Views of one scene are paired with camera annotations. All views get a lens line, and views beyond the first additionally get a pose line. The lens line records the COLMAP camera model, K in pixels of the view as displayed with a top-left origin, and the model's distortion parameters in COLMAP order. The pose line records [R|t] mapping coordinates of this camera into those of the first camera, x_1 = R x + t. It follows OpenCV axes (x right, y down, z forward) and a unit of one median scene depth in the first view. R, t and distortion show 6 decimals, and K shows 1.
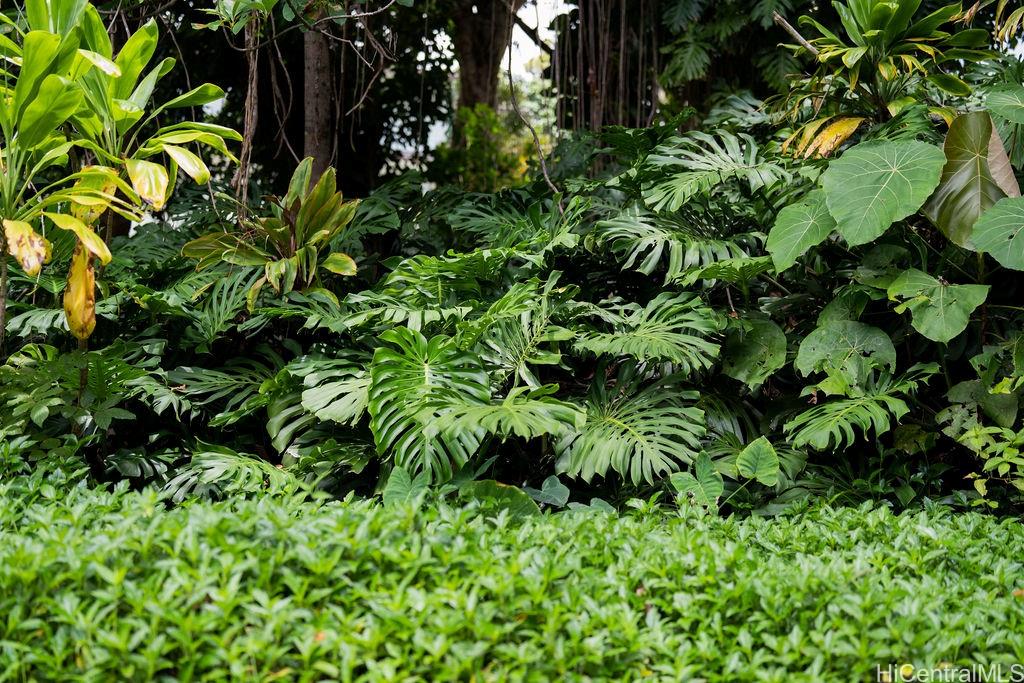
lens RADIAL K [[1098.0, 0, 512.3], [0, 1098.0, 342.1], [0, 0, 1]] dist [0.067896, 0.000000]
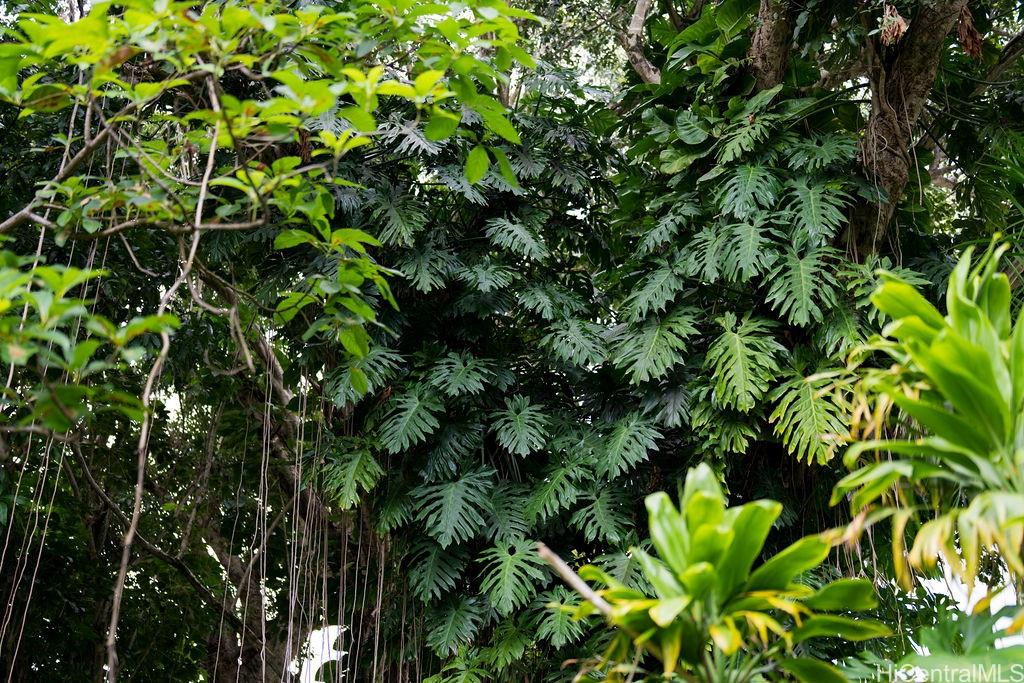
lens RADIAL K [[1098.0, 0, 510.5], [0, 1098.0, 340.9], [0, 0, 1]] dist [0.067896, 0.000000]
pose [[0.988149, 0.090019, 0.124327, 0.132044], [-0.001221, 0.814559, -0.580080, -0.031634], [-0.153490, 0.573054, 0.805016, 0.436960]]
